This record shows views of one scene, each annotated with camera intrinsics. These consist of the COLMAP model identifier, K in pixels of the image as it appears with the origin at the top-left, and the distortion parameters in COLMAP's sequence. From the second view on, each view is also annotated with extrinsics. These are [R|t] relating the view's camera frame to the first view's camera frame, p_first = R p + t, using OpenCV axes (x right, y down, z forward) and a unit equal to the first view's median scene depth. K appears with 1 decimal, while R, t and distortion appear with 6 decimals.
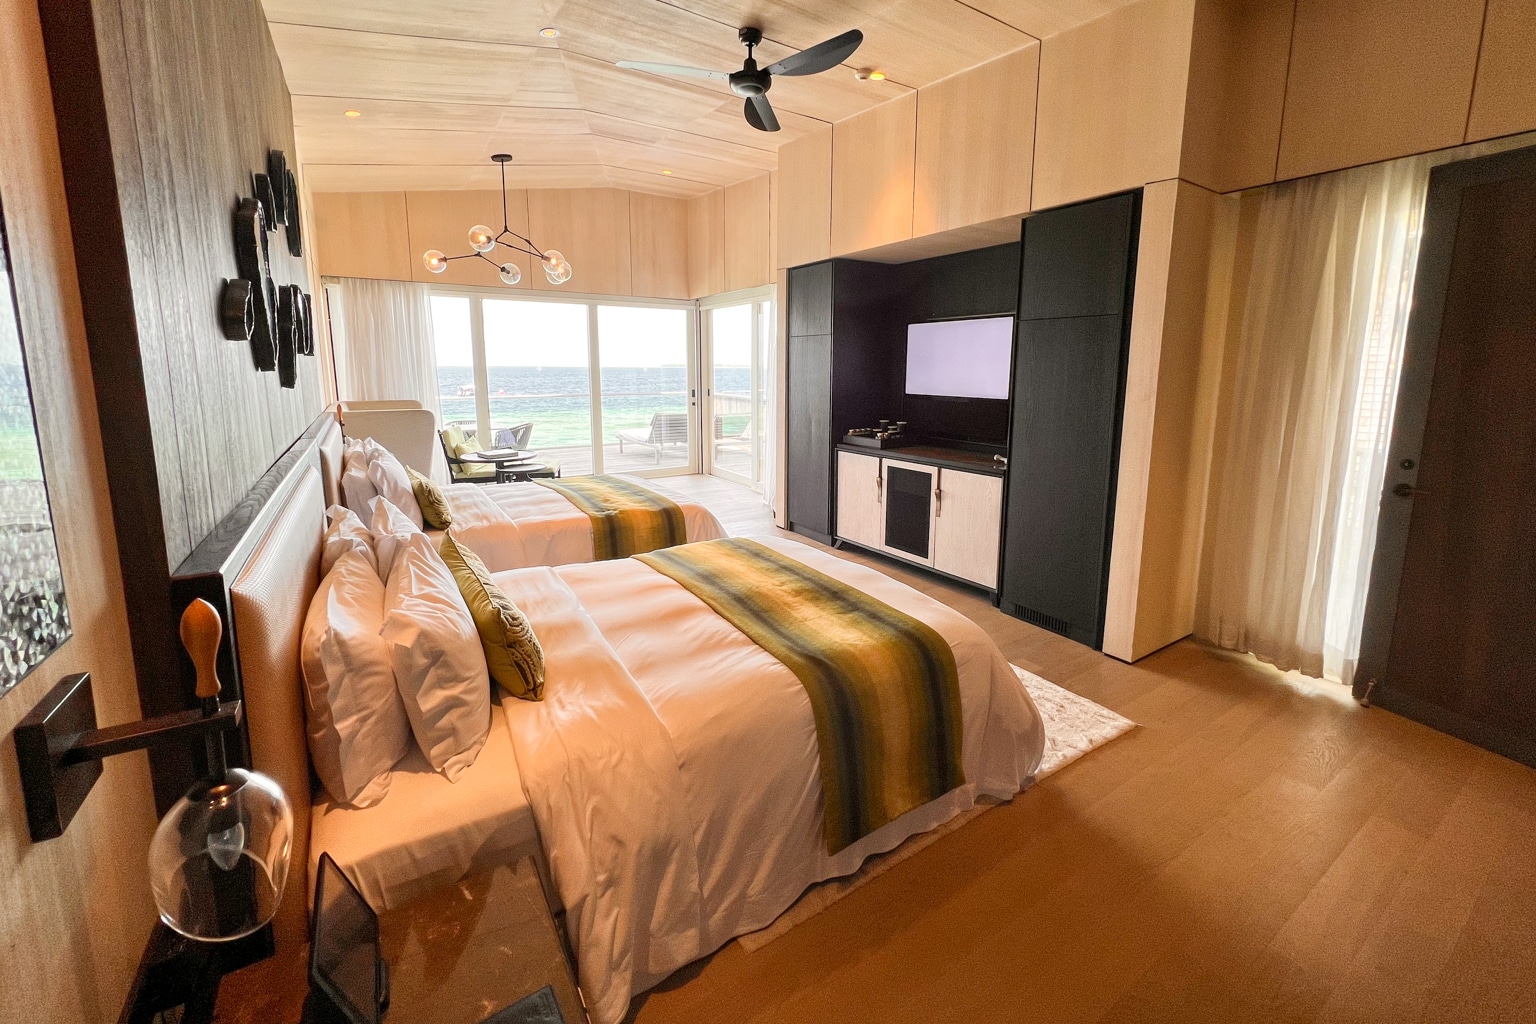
lens RADIAL K [[618.2, 0, 763.9], [0, 618.2, 454.0], [0, 0, 1]] dist [0.000090, 0.000075]
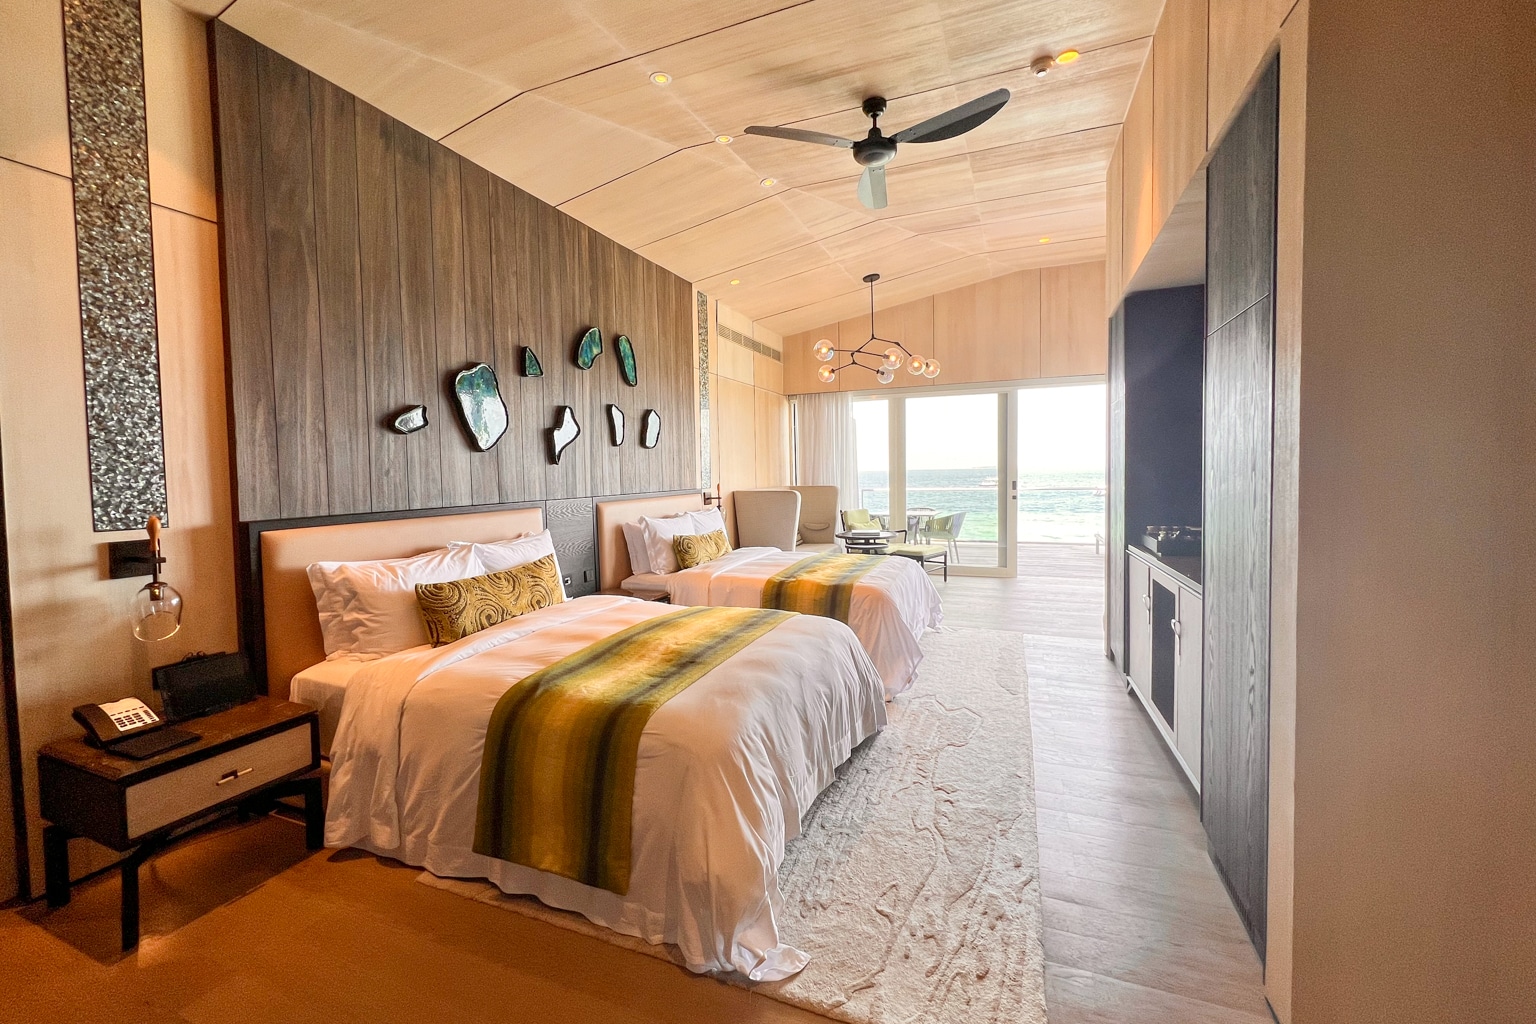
lens RADIAL K [[608.6, 0, 769.7], [0, 608.6, 493.7], [0, 0, 1]] dist [-0.000315, -0.000010]
pose [[0.581689, 0.018036, -0.813211, 0.649689], [-0.096614, 0.994209, -0.047058, -0.002523], [0.807653, 0.105941, 0.580063, 0.354026]]
